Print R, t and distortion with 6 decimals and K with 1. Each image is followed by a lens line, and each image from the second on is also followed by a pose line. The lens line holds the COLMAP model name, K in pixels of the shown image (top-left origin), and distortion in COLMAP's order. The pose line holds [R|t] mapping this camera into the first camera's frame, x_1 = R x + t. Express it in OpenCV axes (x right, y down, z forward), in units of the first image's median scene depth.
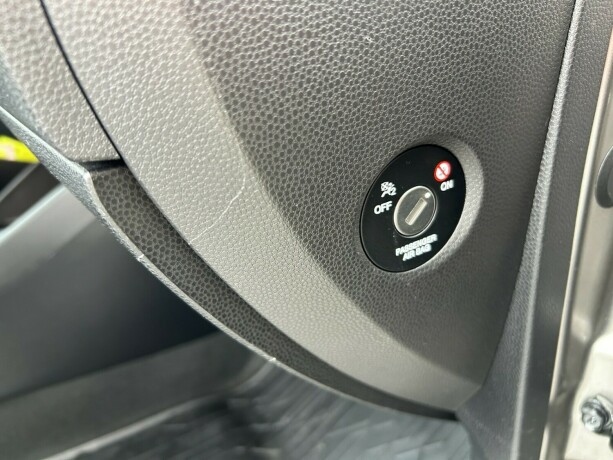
lens RADIAL K [[461.1, 0, 306.5], [0, 461.1, 230.0], [0, 0, 1]] dist [0.059013, -0.073360]
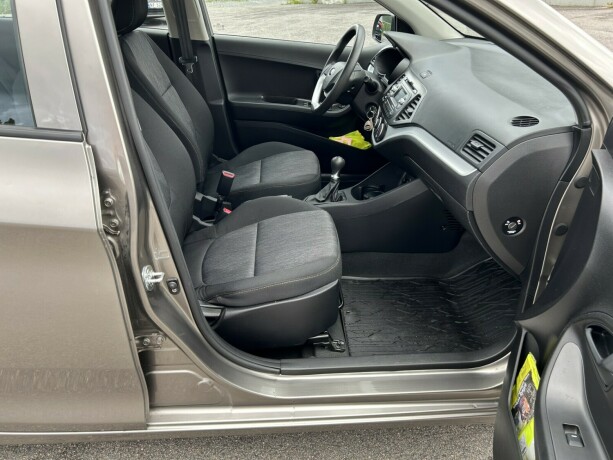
lens RADIAL K [[461.1, 0, 306.5], [0, 461.1, 230.0], [0, 0, 1]] dist [0.059013, -0.073360]
pose [[0.889610, 0.280370, -0.360535, 0.034137], [-0.243749, 0.959036, 0.144351, -0.182556], [0.386238, -0.040536, 0.921508, -4.835364]]
